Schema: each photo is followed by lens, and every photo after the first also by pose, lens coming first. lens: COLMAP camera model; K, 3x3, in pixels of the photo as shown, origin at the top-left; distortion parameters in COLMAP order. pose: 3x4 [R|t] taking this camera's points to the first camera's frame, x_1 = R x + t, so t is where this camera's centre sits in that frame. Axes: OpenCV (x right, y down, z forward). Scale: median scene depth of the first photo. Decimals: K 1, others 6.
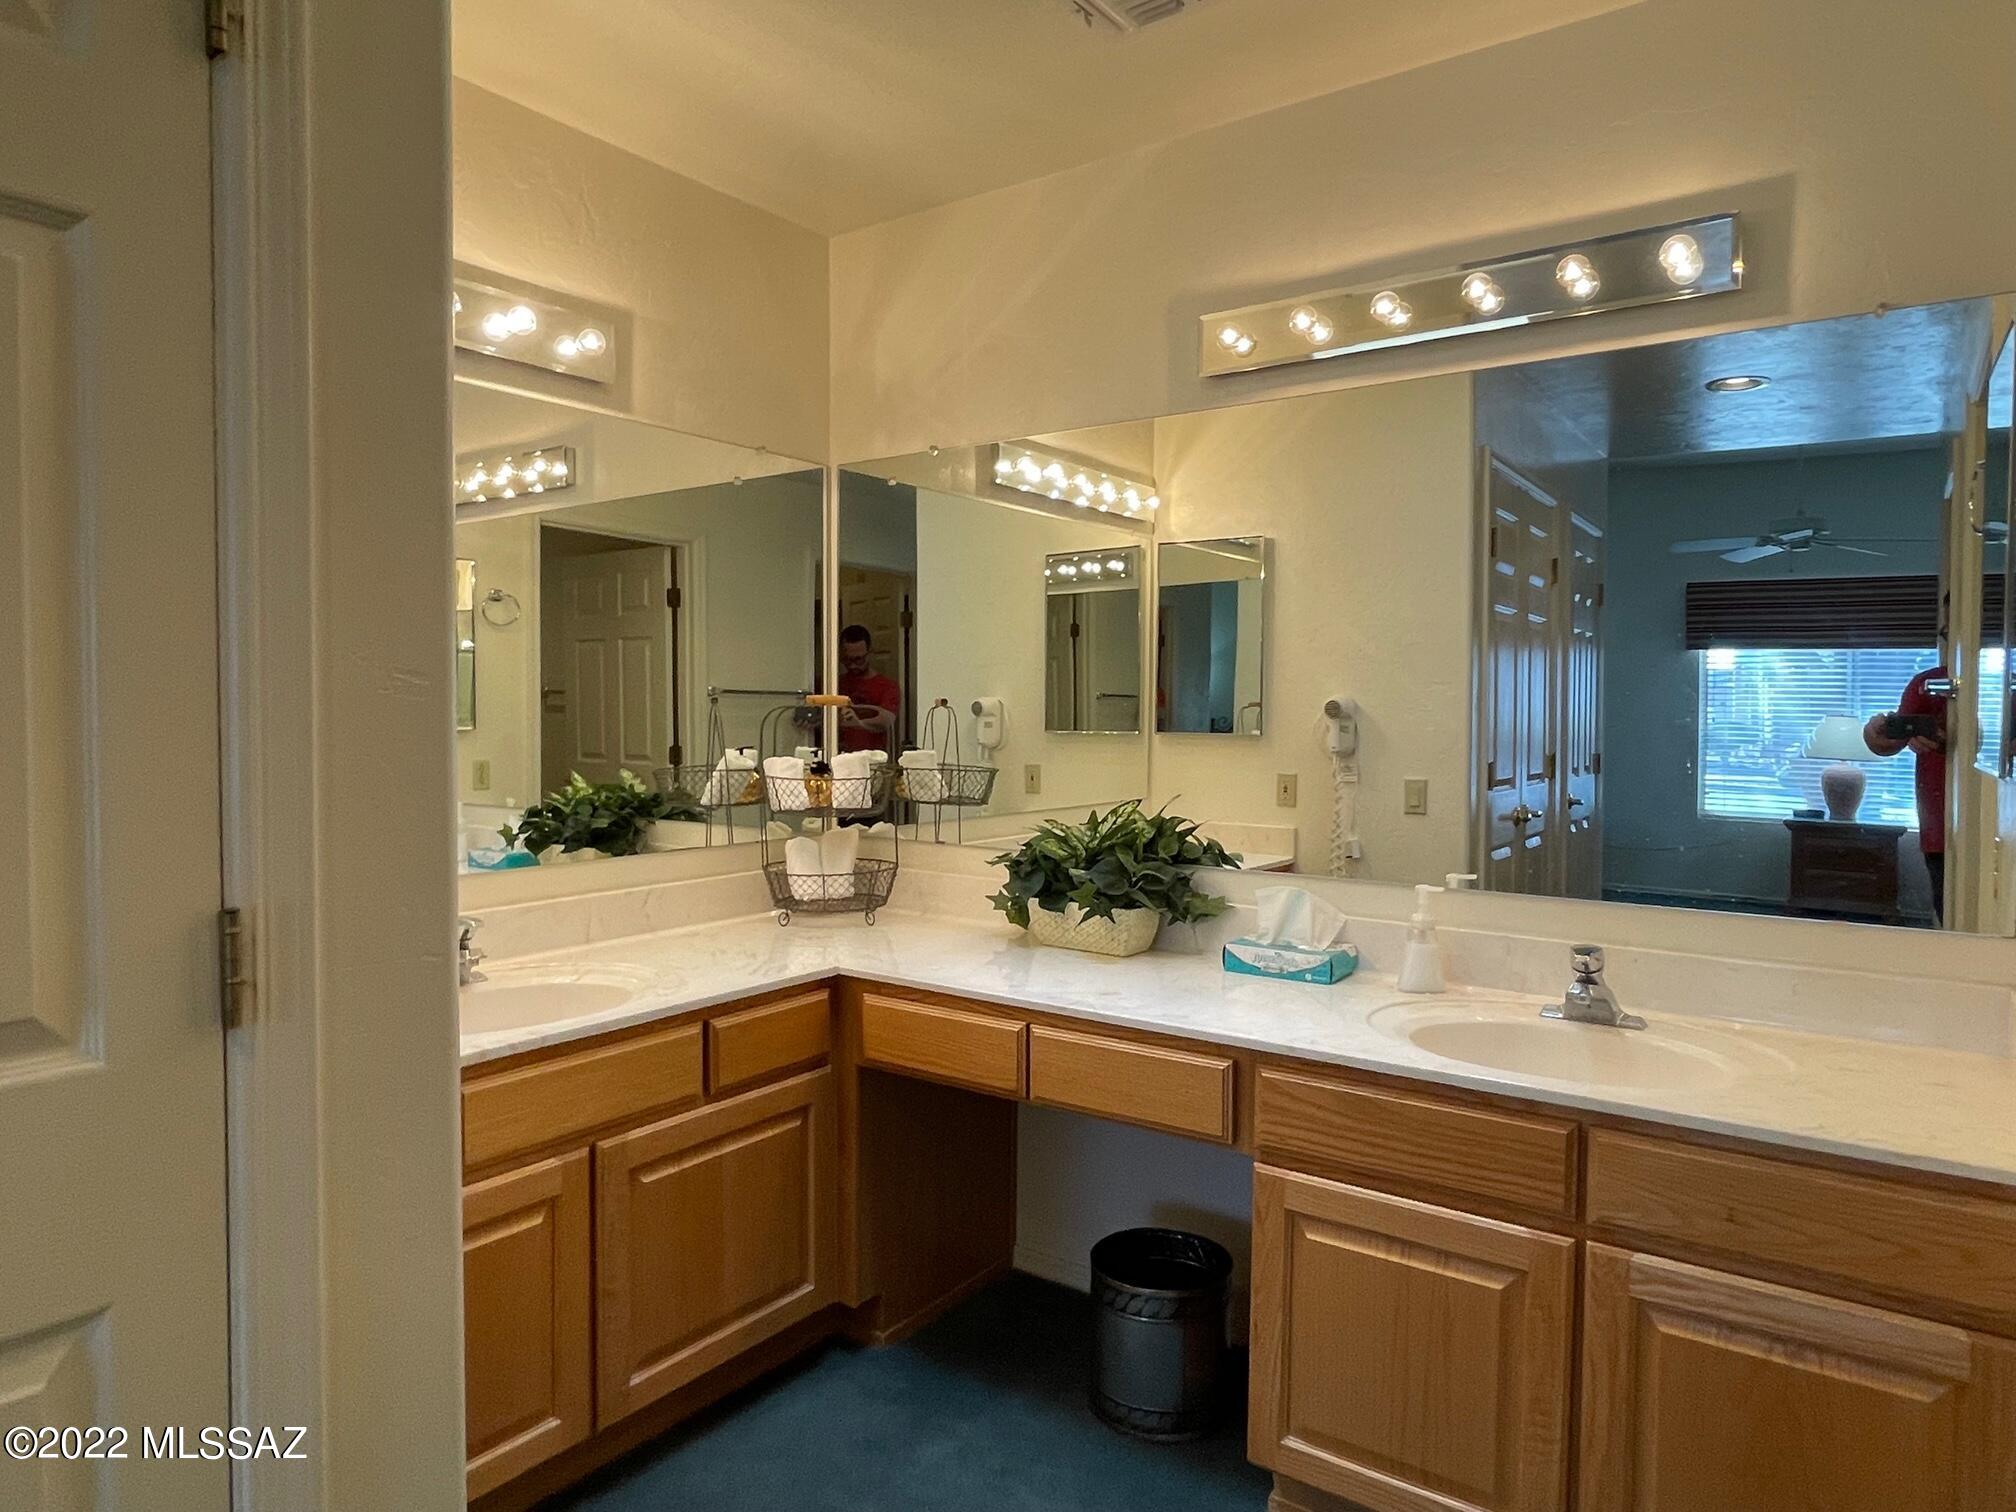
lens RADIAL K [[1261.9, 0, 1008.6], [0, 1261.9, 751.2], [0, 0, 1]] dist [0.002901, 0.000004]
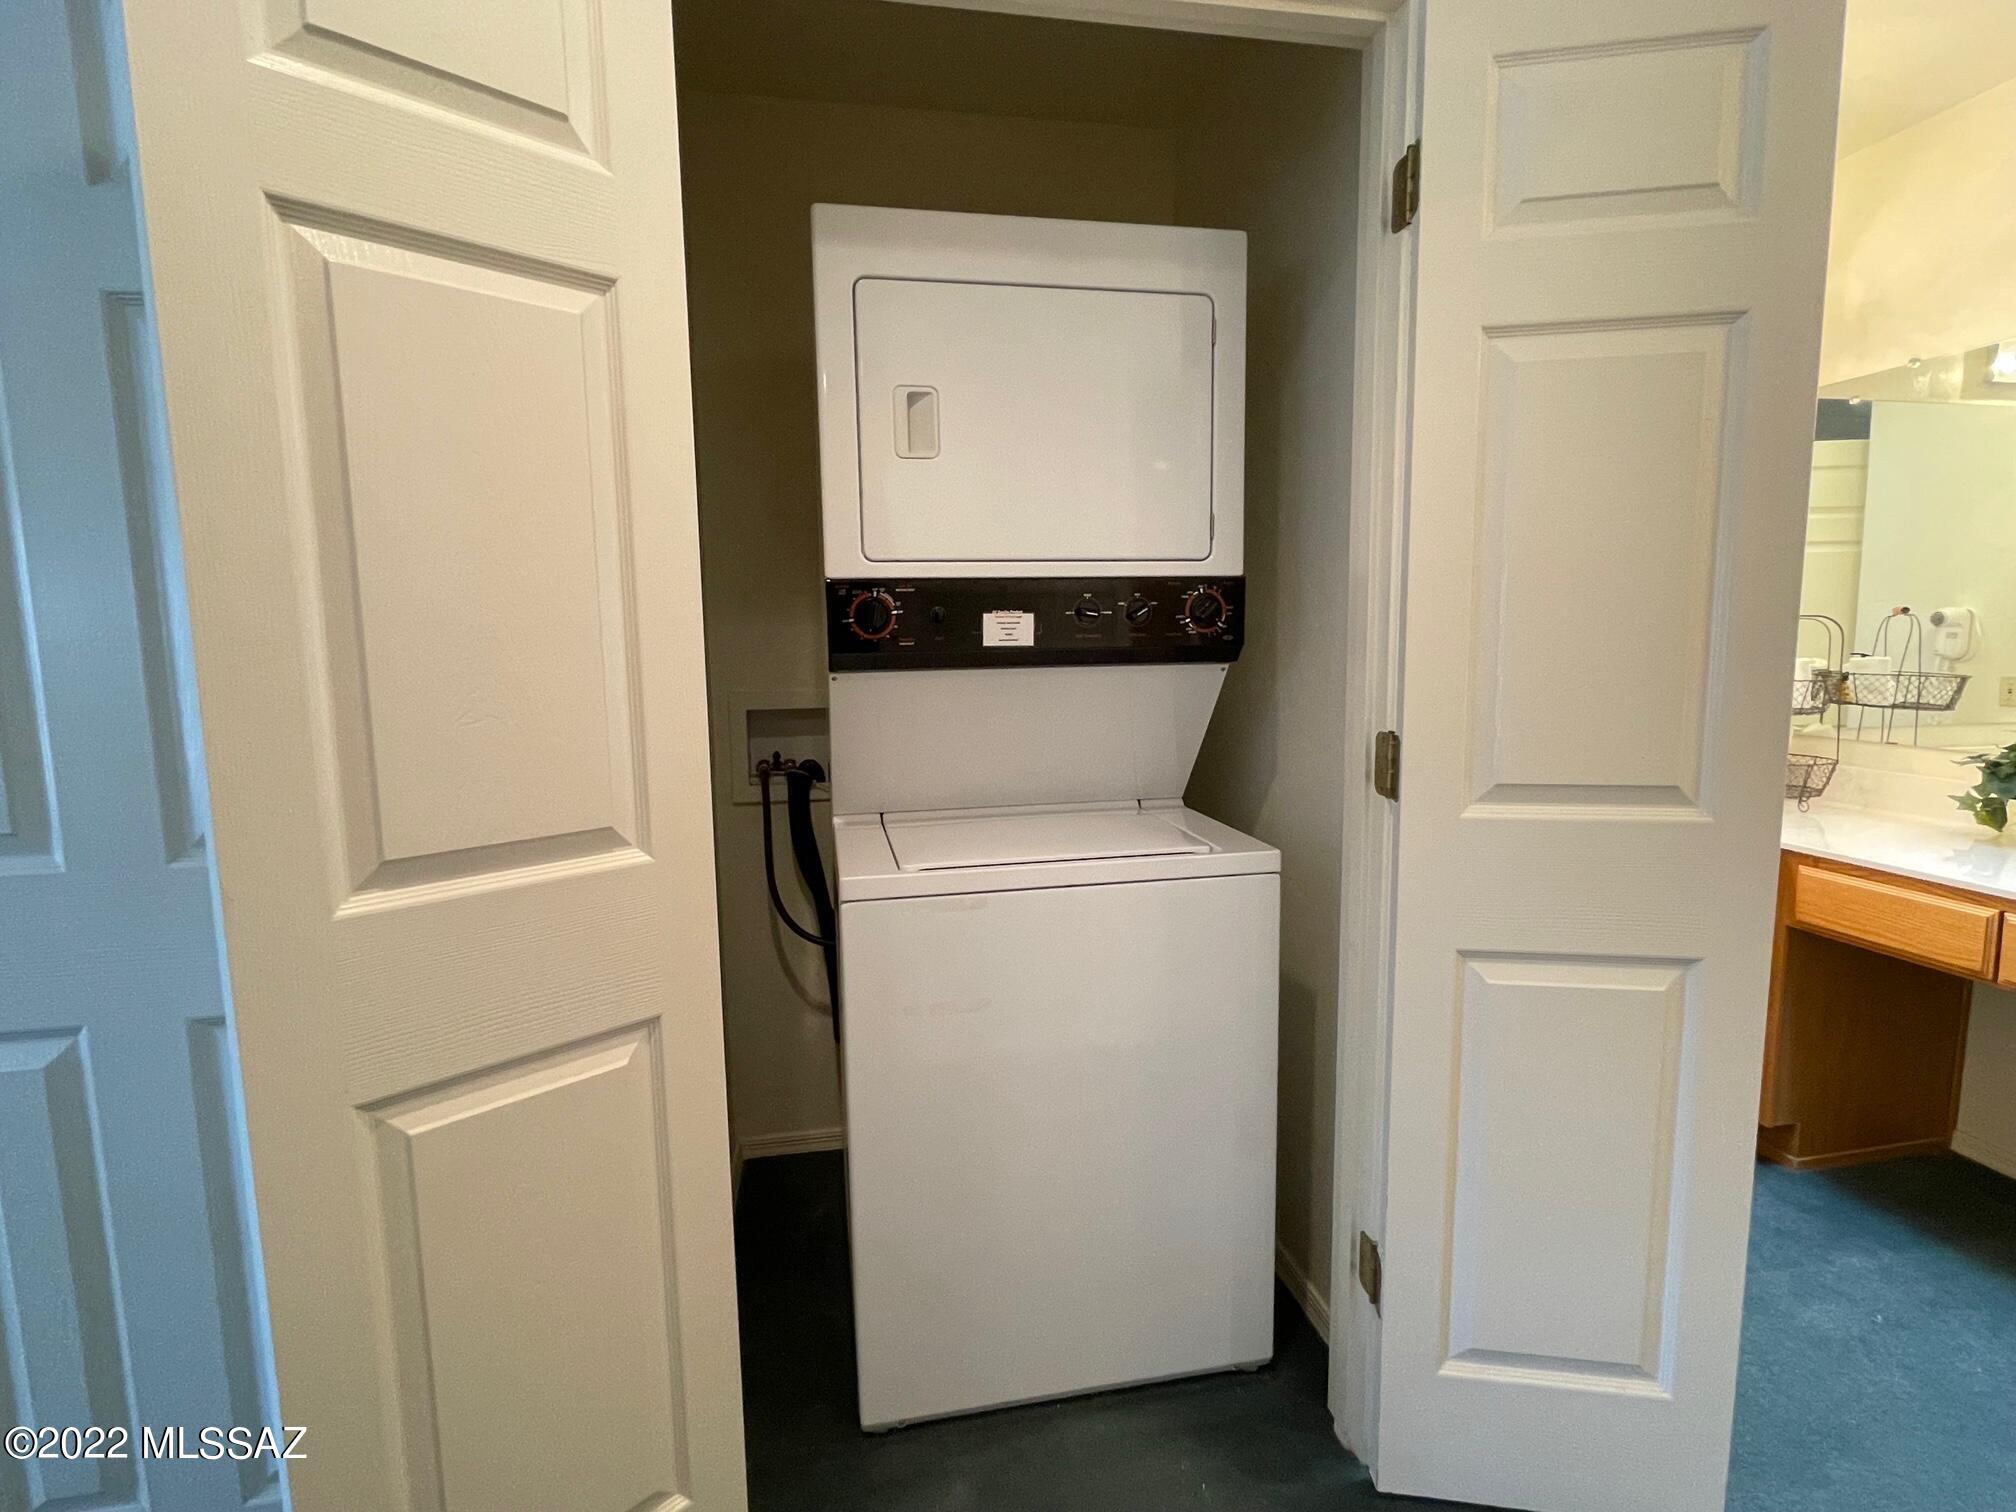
lens RADIAL K [[1003.5, 0, 1001.3], [0, 1003.5, 752.6], [0, 0, 1]] dist [0.004068, 0.000867]
pose [[0.725471, 0.065178, -0.685160, -0.016385], [-0.006825, 0.996138, 0.087534, 0.010938], [0.688219, -0.058827, 0.723114, -0.129625]]
